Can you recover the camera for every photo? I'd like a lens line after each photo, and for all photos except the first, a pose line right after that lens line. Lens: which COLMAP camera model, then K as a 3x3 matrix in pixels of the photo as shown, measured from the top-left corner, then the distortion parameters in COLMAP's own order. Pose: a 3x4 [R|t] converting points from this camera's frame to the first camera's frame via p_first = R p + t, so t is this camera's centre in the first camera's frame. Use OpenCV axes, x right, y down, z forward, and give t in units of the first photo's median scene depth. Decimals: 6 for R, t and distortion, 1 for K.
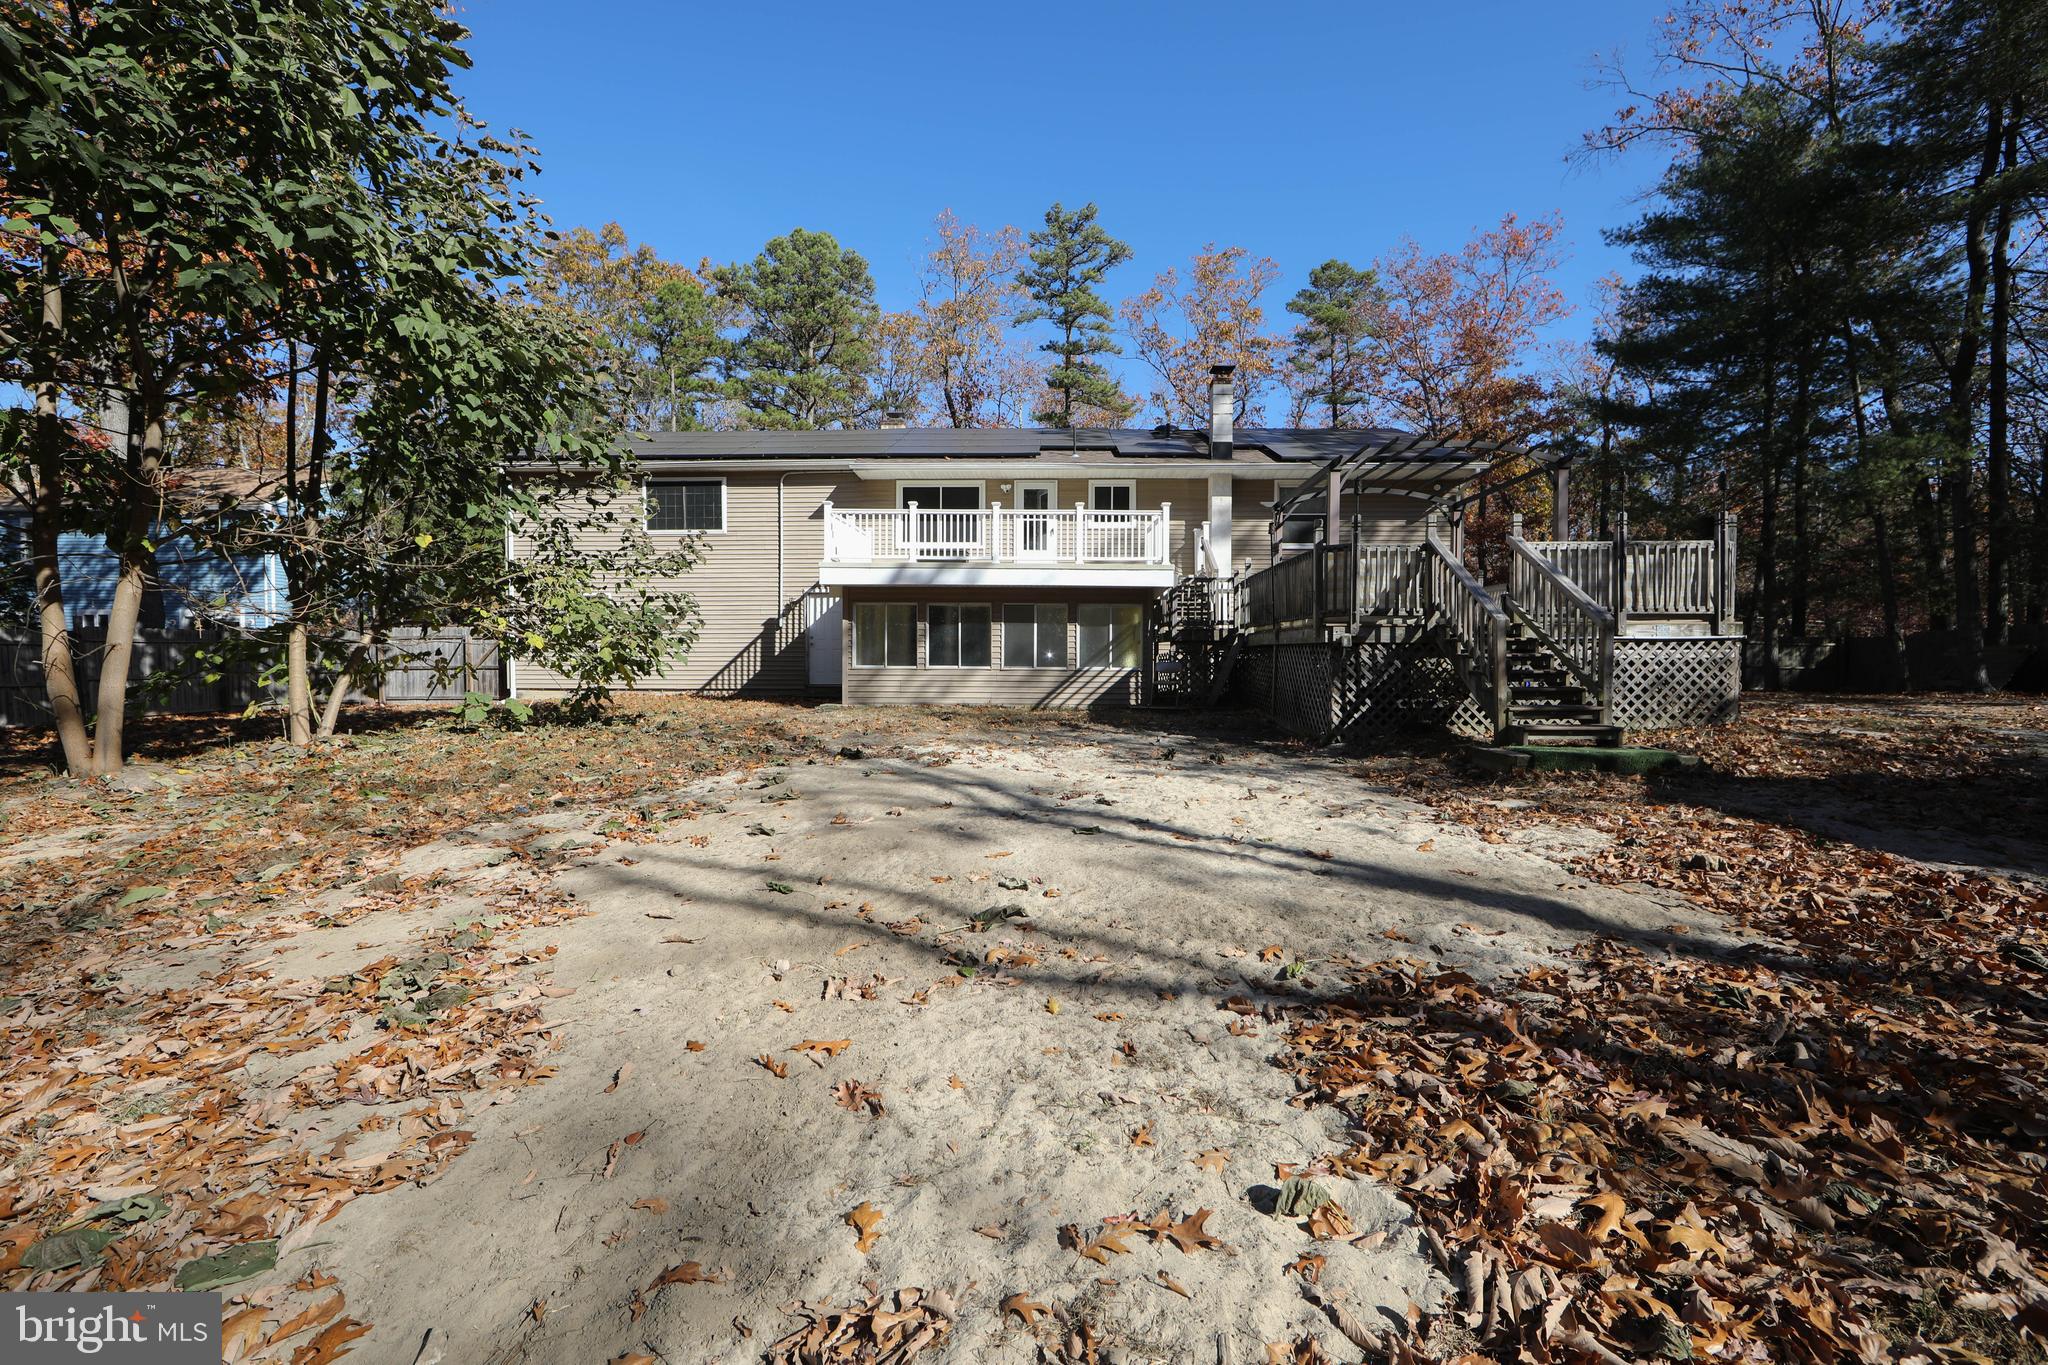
lens RADIAL K [[835.0, 0, 1020.7], [0, 835.0, 683.8], [0, 0, 1]] dist [-0.003811, -0.000498]
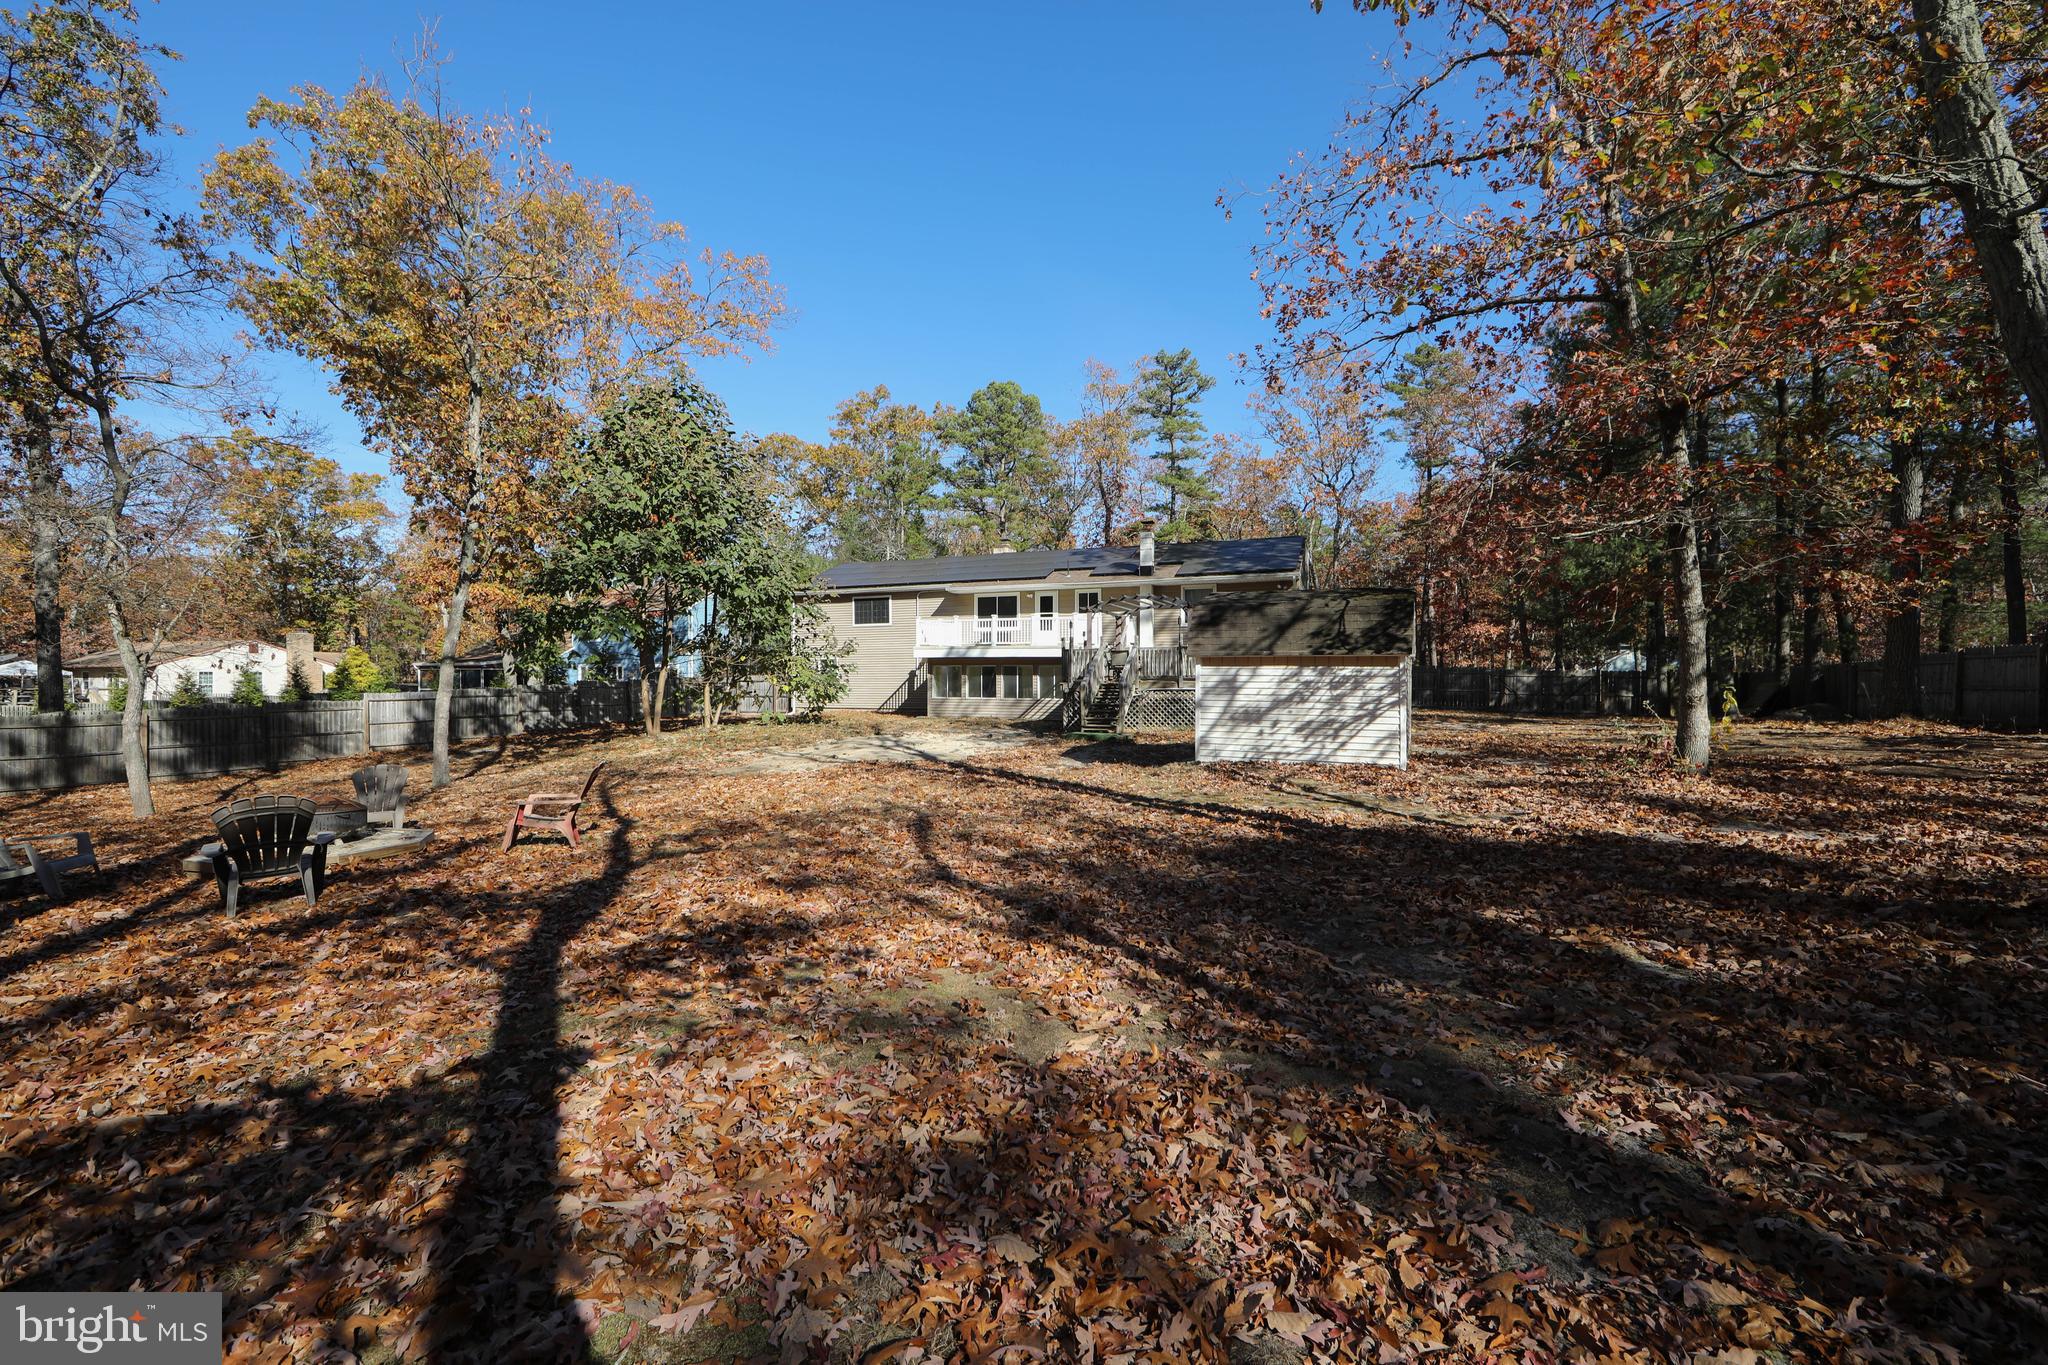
lens RADIAL K [[835.0, 0, 1020.7], [0, 835.0, 683.8], [0, 0, 1]] dist [-0.003811, -0.000498]
pose [[0.942562, -0.003162, -0.334017, 0.589131], [-0.004601, 0.999737, -0.022445, -0.008636], [0.334001, 0.022693, 0.942300, -0.717351]]
